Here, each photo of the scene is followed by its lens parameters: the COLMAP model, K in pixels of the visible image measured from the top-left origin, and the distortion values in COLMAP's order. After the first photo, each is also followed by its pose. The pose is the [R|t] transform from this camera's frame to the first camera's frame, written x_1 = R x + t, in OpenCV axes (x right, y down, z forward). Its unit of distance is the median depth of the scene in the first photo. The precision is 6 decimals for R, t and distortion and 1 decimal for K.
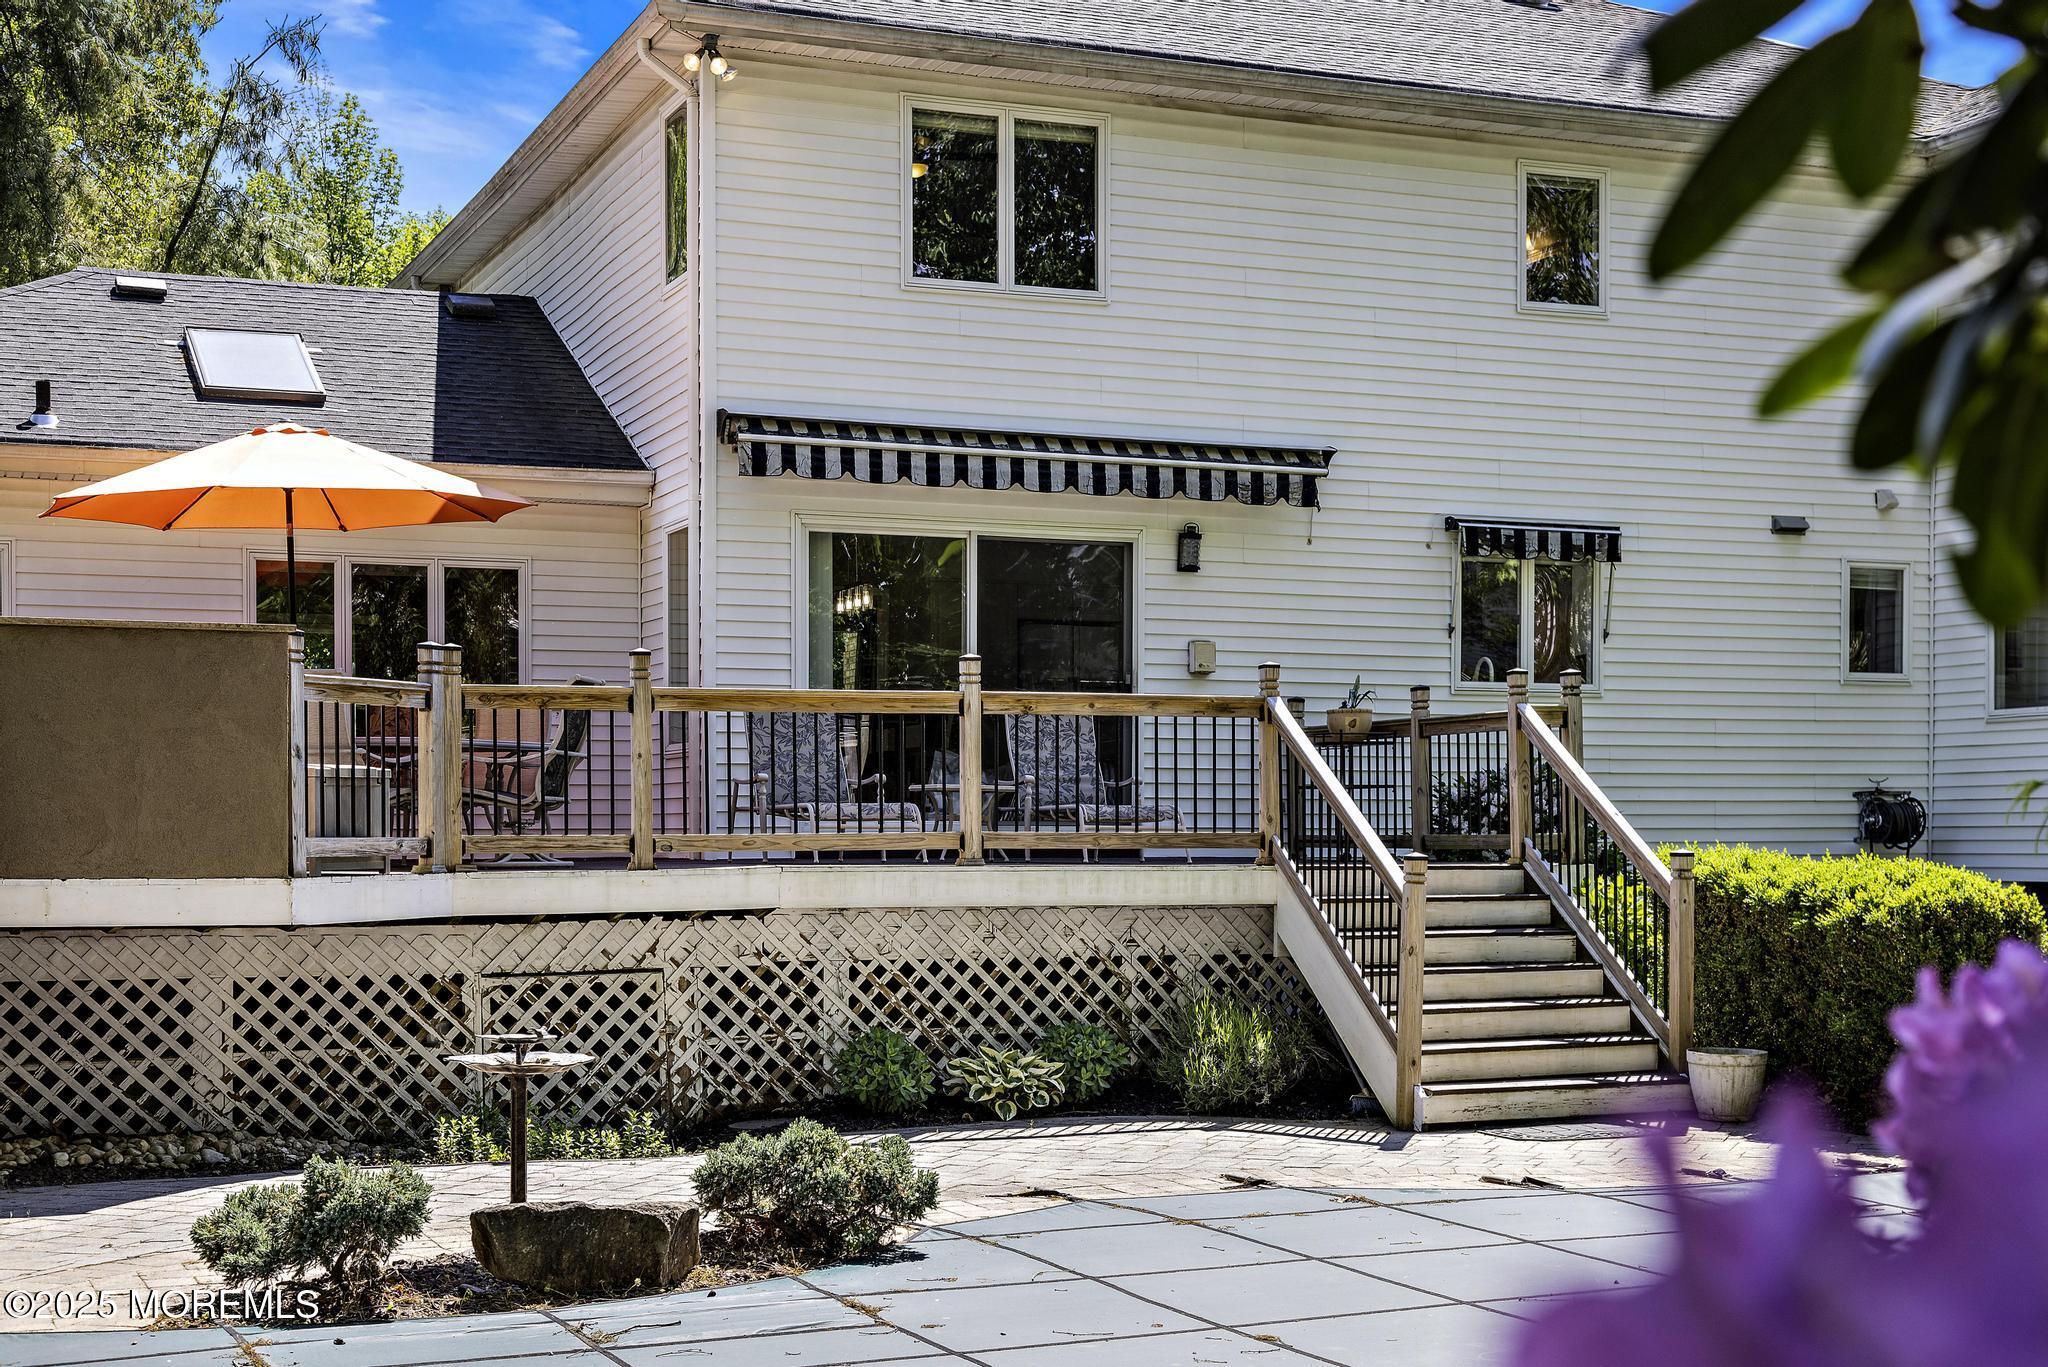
lens RADIAL K [[2954.2, 0, 1024.0], [0, 2954.2, 683.5], [0, 0, 1]] dist [0.069887, -0.132357]
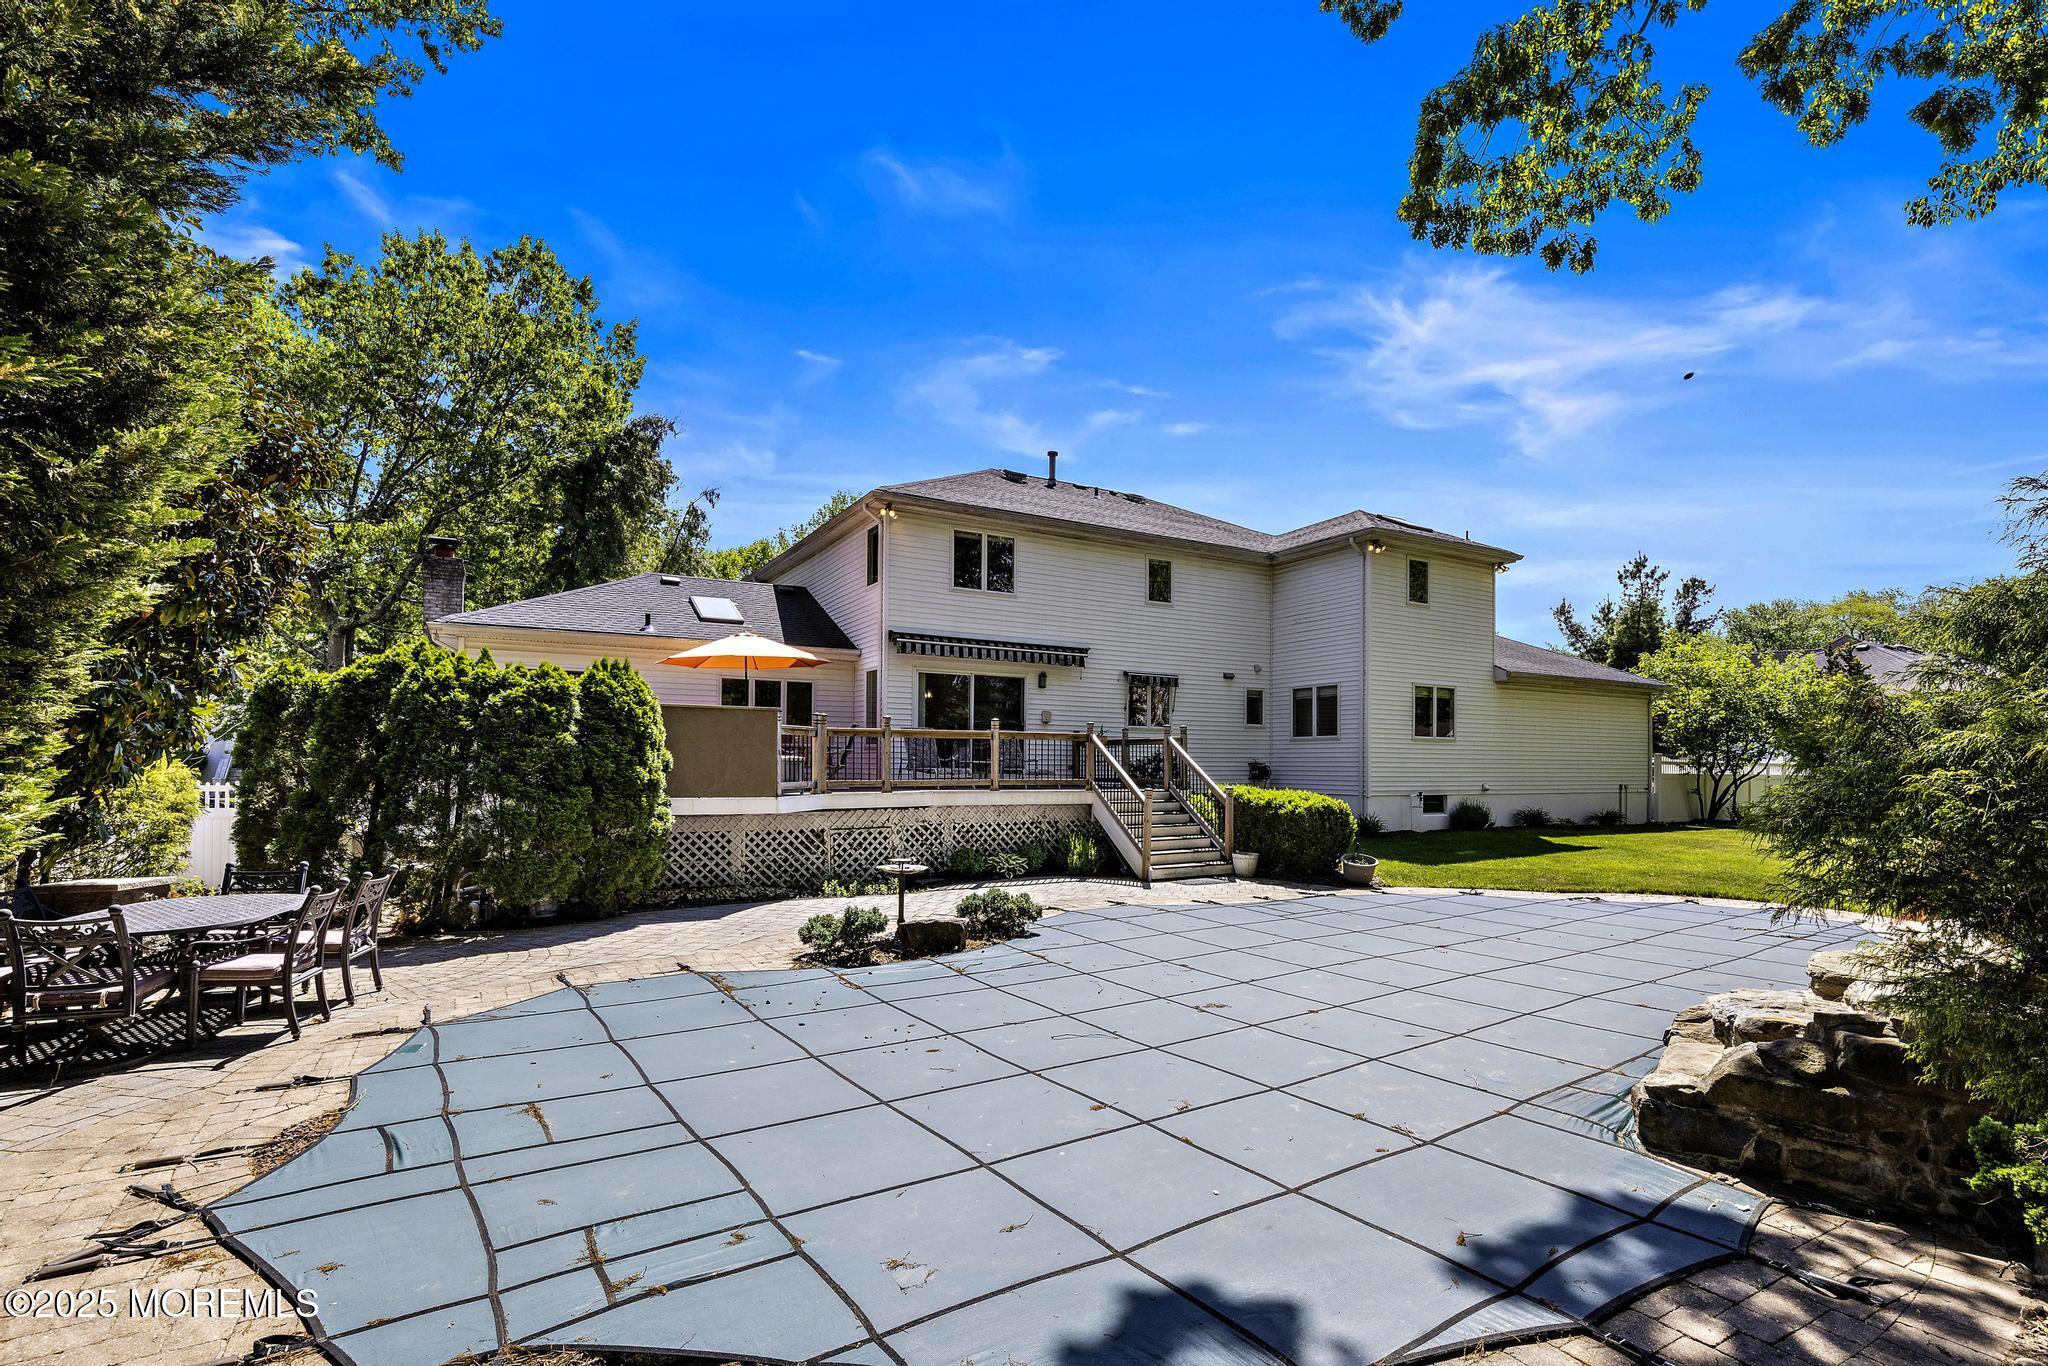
lens RADIAL K [[986.9, 0, 1024.0], [0, 986.9, 683.0], [0, 0, 1]] dist [-0.000219, 0.000022]
pose [[0.989878, 0.019351, 0.140598, -0.128718], [-0.015307, 0.999439, -0.029794, -0.016358], [-0.141096, 0.027340, 0.989618, 0.025112]]
